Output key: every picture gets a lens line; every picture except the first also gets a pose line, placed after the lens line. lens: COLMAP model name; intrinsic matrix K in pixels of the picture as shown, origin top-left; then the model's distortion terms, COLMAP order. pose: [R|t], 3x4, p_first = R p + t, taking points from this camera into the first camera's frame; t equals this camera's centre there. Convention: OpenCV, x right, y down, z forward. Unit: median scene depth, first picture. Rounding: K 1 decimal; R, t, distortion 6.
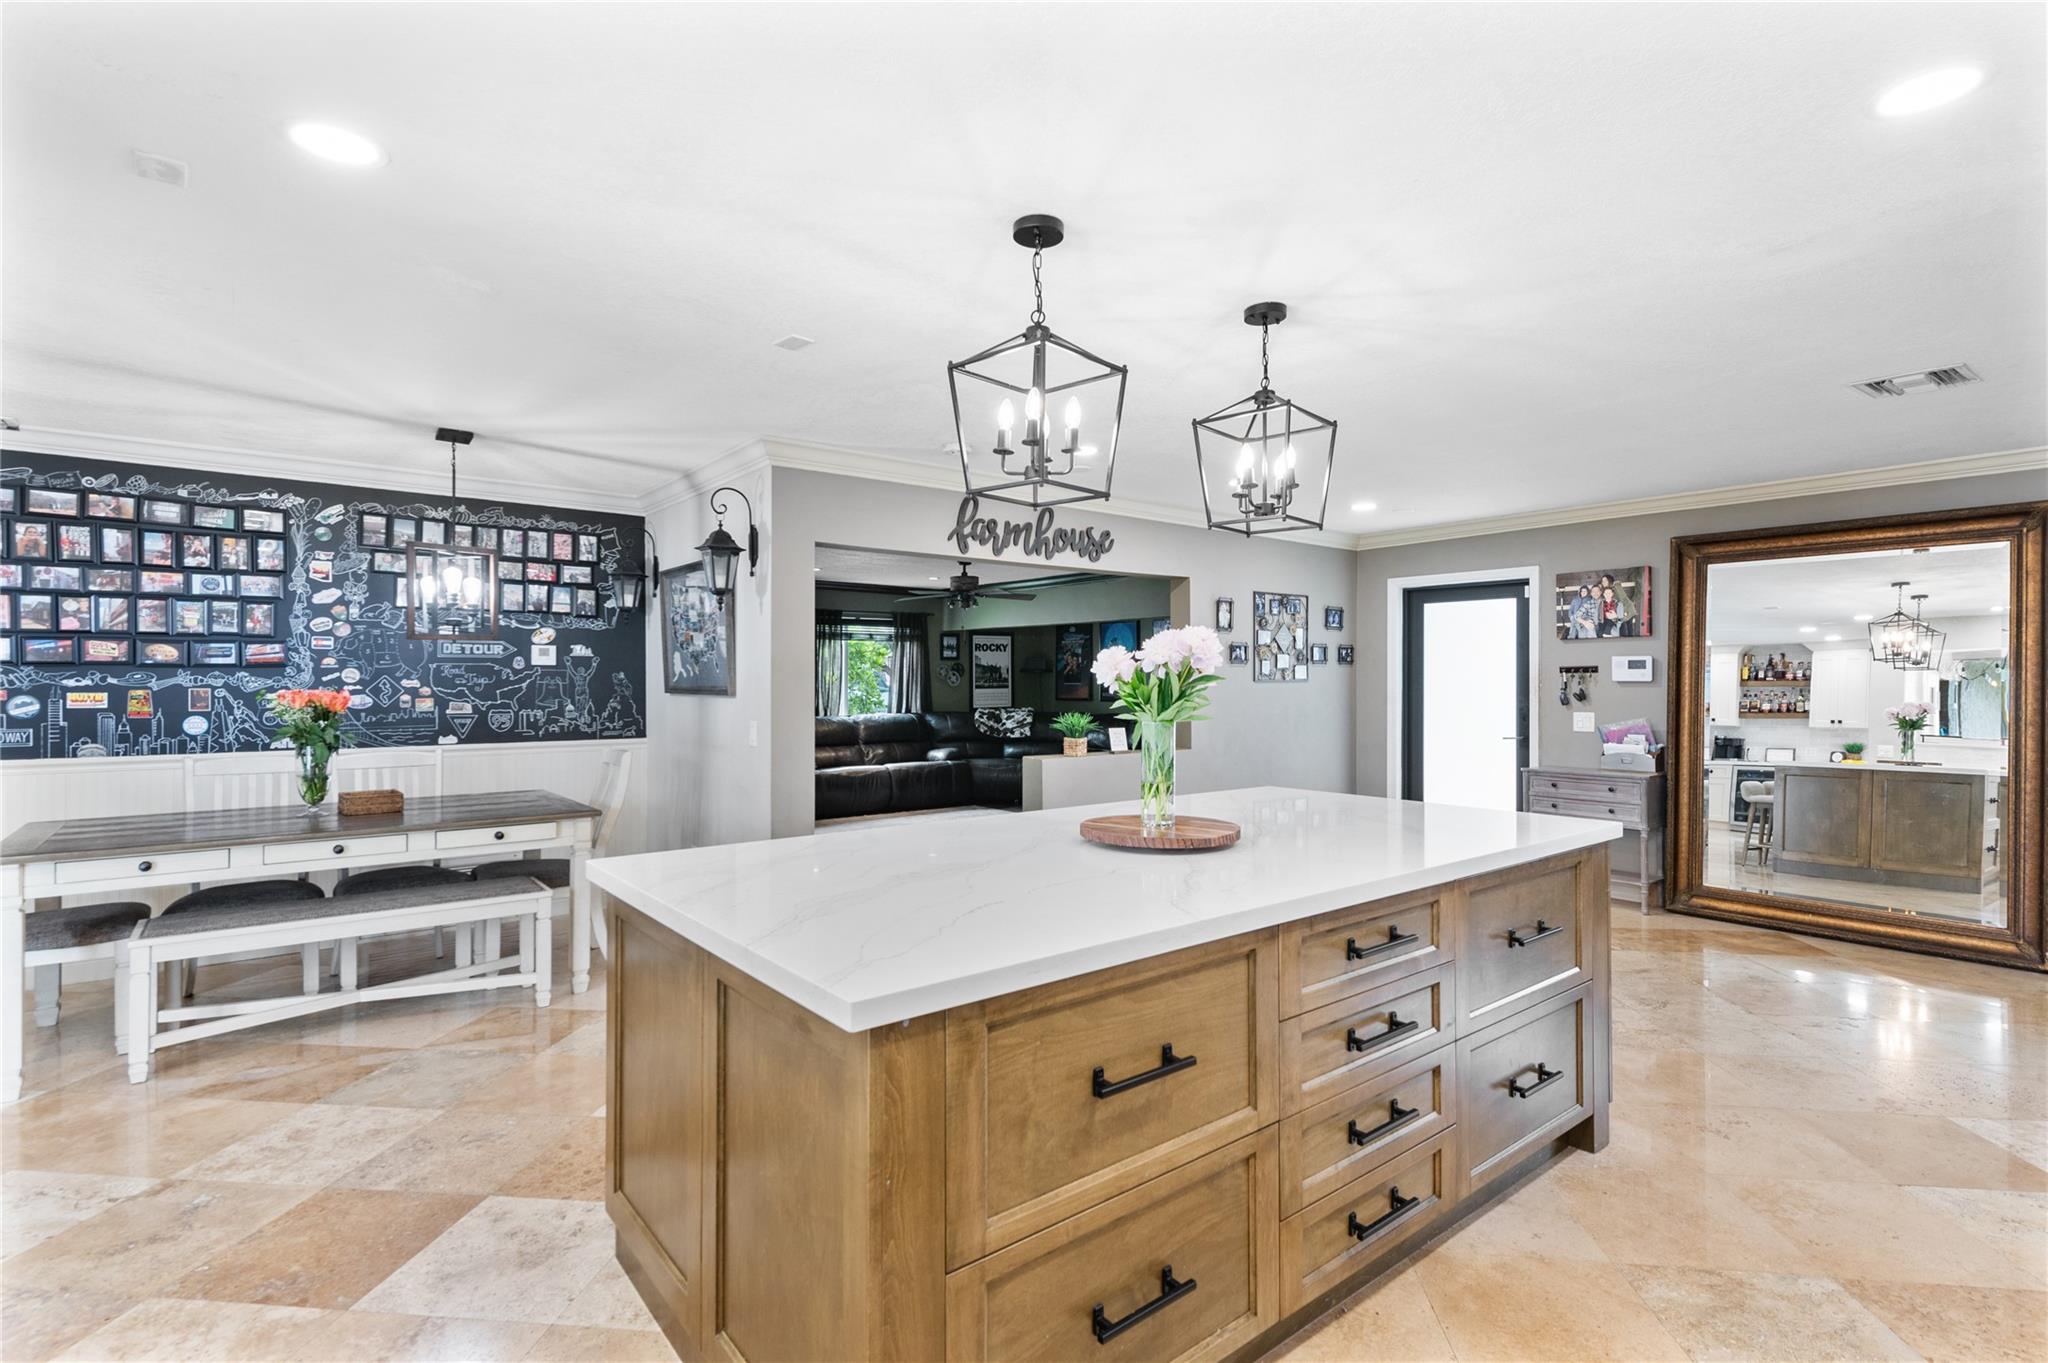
lens RADIAL K [[972.8, 0, 1024.0], [0, 972.8, 681.5], [0, 0, 1]] dist [0.002560, -0.000911]
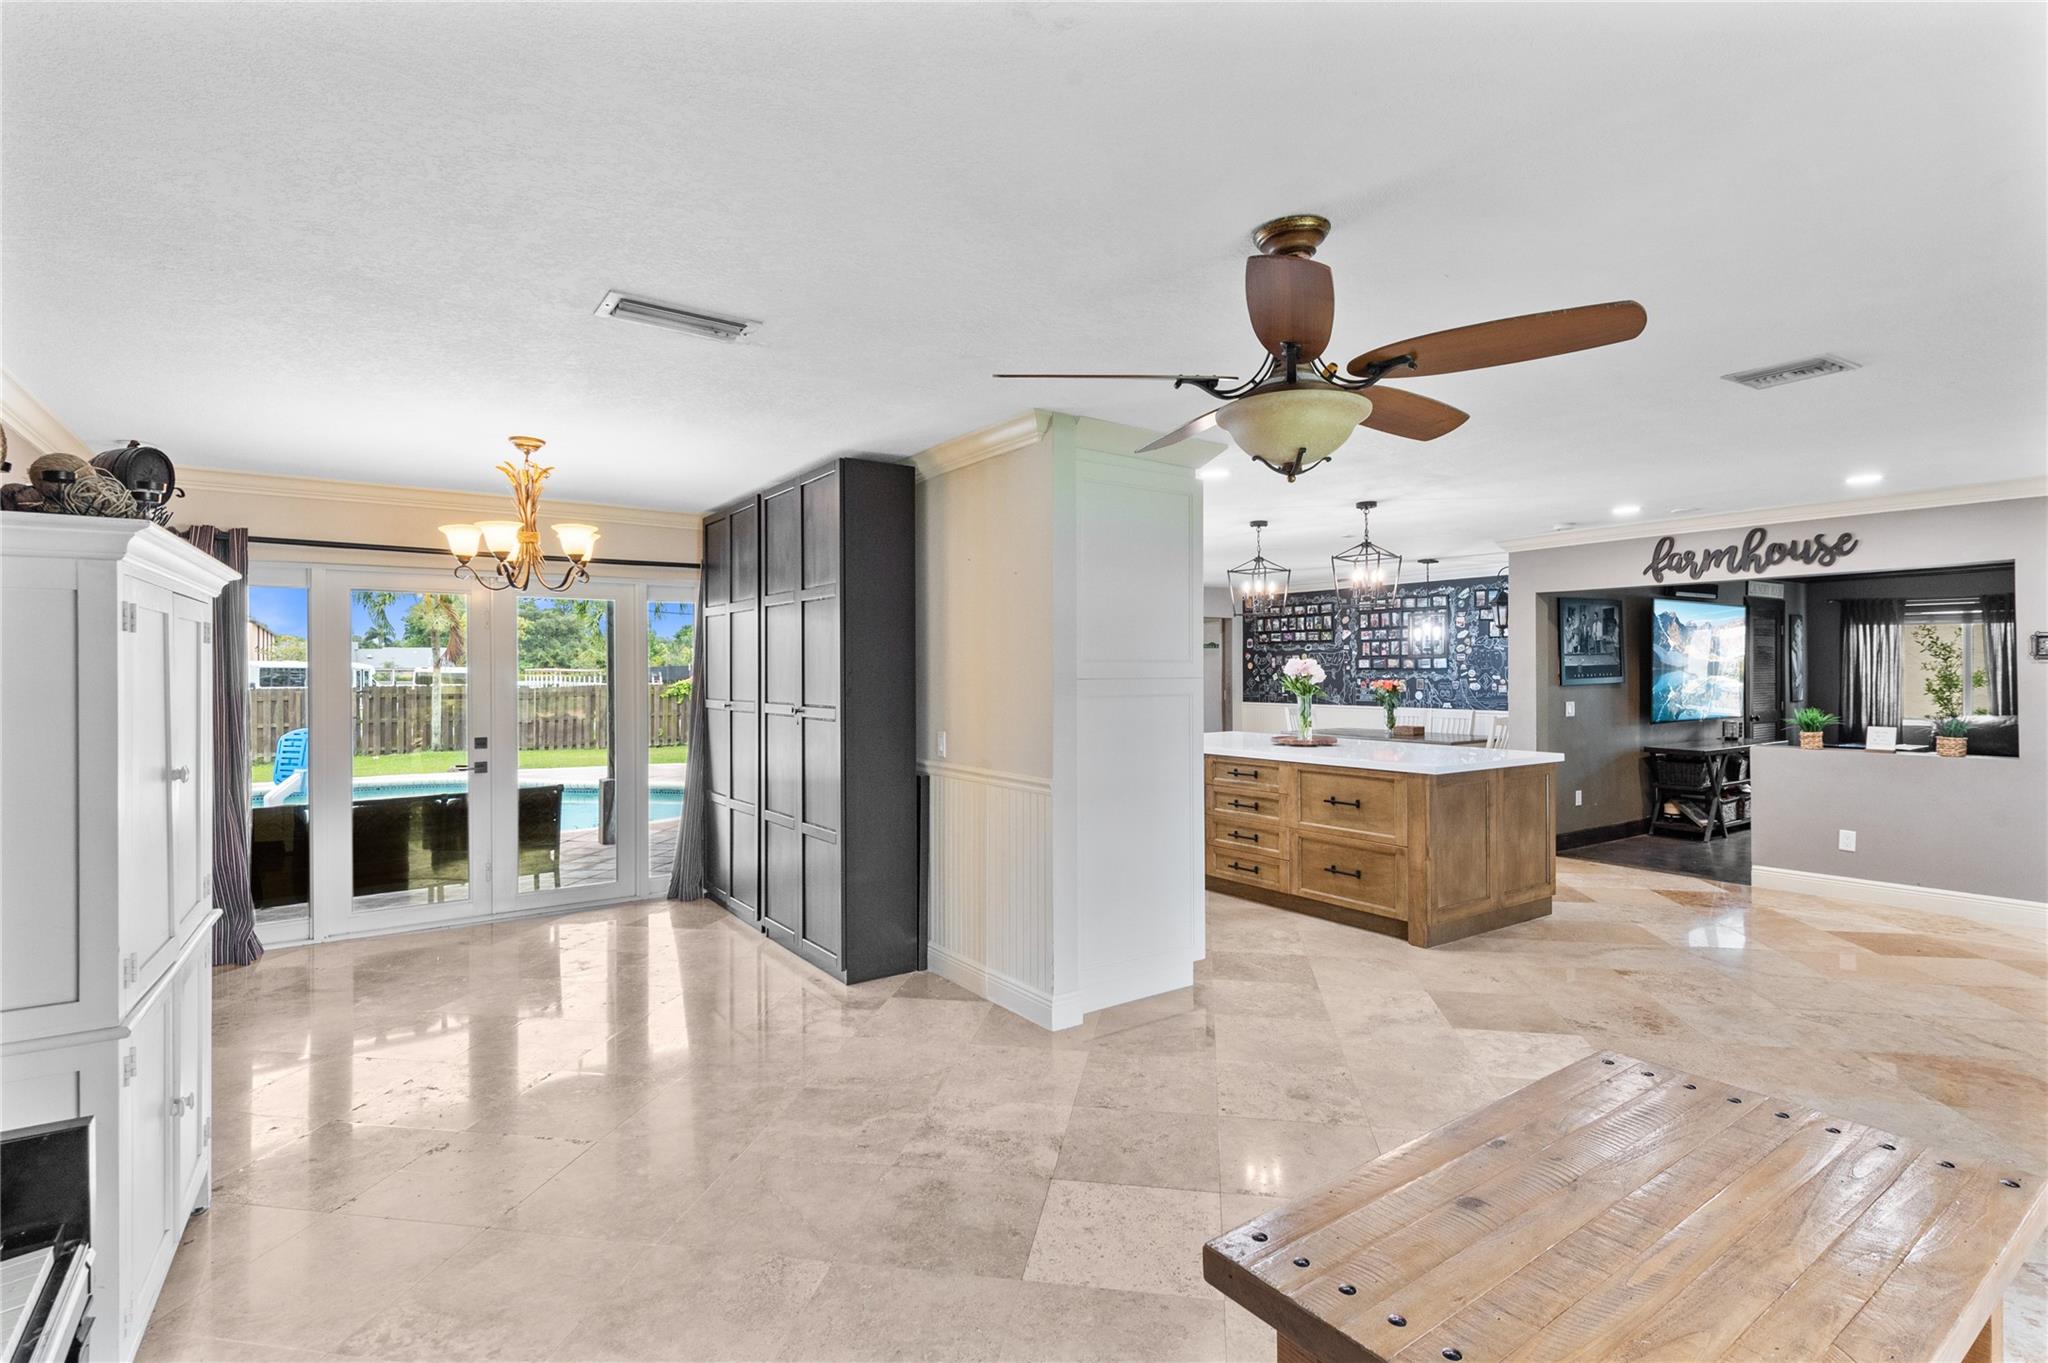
lens RADIAL K [[1004.0, 0, 1040.6], [0, 1004.0, 677.4], [0, 0, 1]] dist [0.017722, -0.000335]
pose [[-0.058900, 0.006257, -0.998244, 1.438521], [0.003032, 0.999977, 0.006089, -0.013110], [0.998259, -0.002668, -0.058917, 0.247473]]
